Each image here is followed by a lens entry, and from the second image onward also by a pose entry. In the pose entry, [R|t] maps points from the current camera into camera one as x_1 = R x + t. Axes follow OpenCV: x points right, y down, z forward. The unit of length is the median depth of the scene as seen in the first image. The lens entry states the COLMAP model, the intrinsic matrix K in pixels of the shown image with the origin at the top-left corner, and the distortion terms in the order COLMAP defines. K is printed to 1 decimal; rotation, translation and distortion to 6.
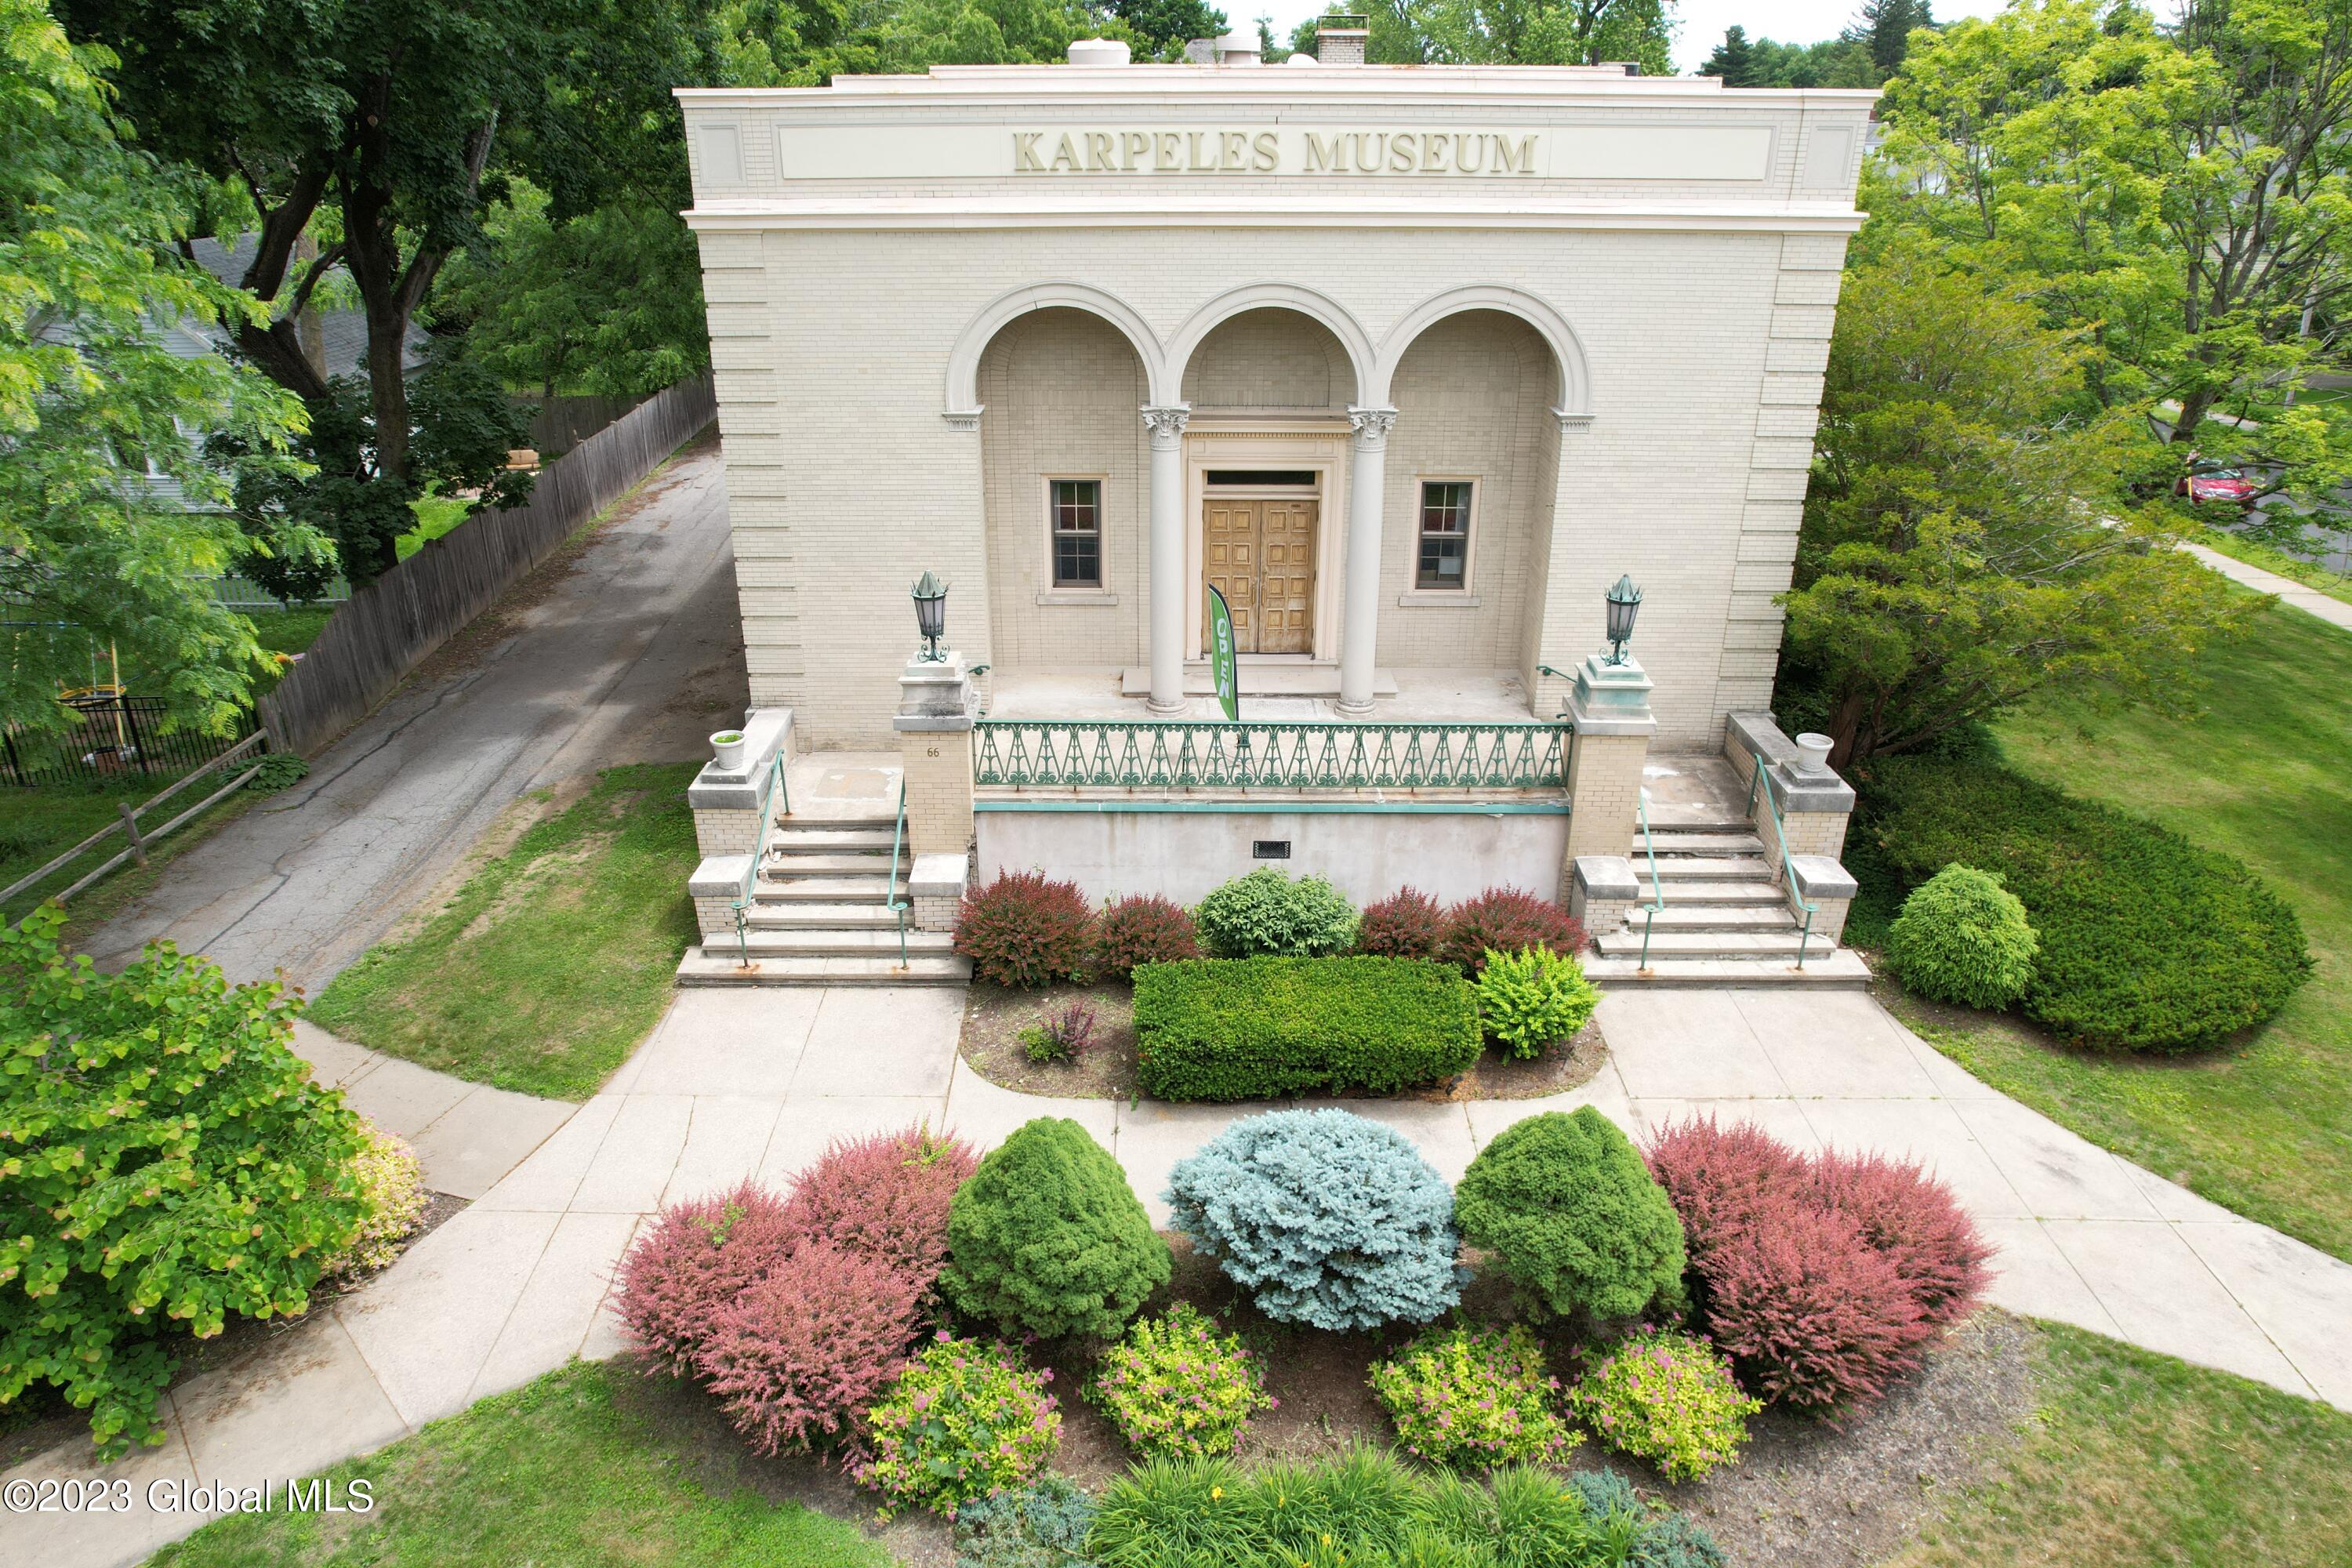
lens RADIAL K [[1510.3, 0, 1167.6], [0, 1510.3, 791.0], [0, 0, 1]] dist [-0.089432, 0.085823]
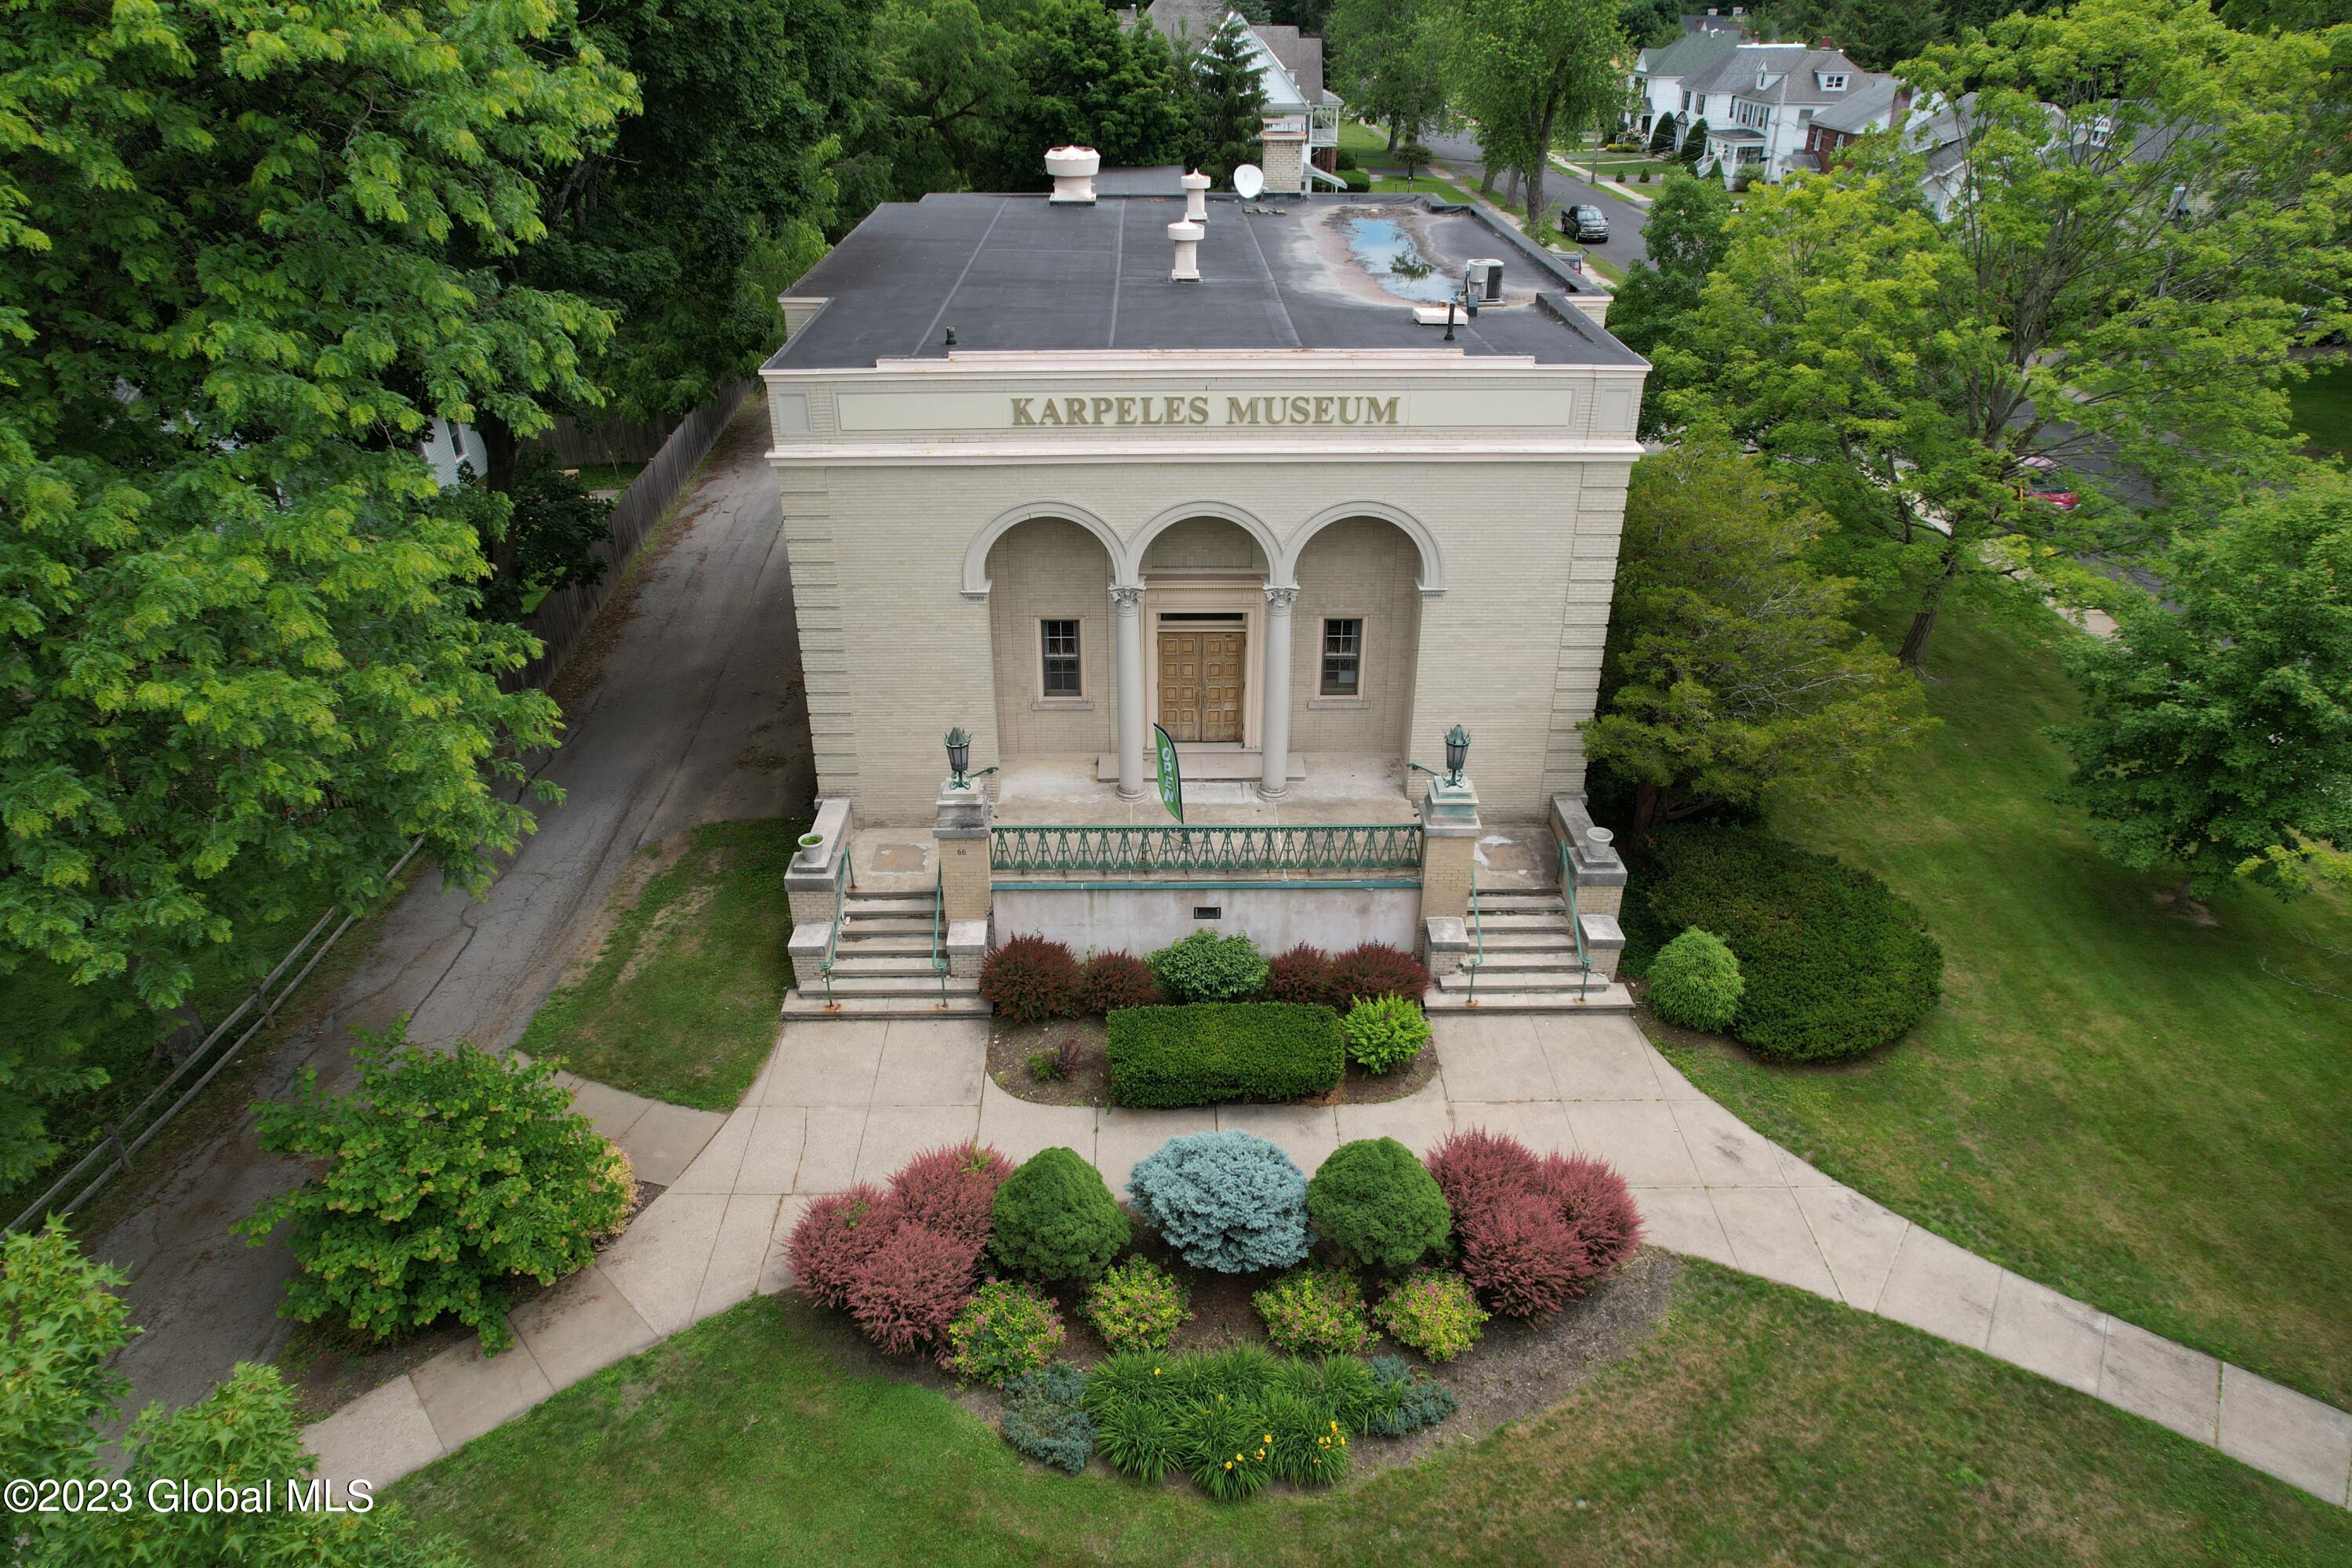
lens RADIAL K [[1510.3, 0, 1167.6], [0, 1510.3, 791.0], [0, 0, 1]] dist [-0.089432, 0.085823]
pose [[0.999884, -0.008788, 0.012442, 0.018513], [0.007711, 0.996432, 0.084044, -0.209008], [-0.013136, -0.083939, 0.996384, -0.405257]]
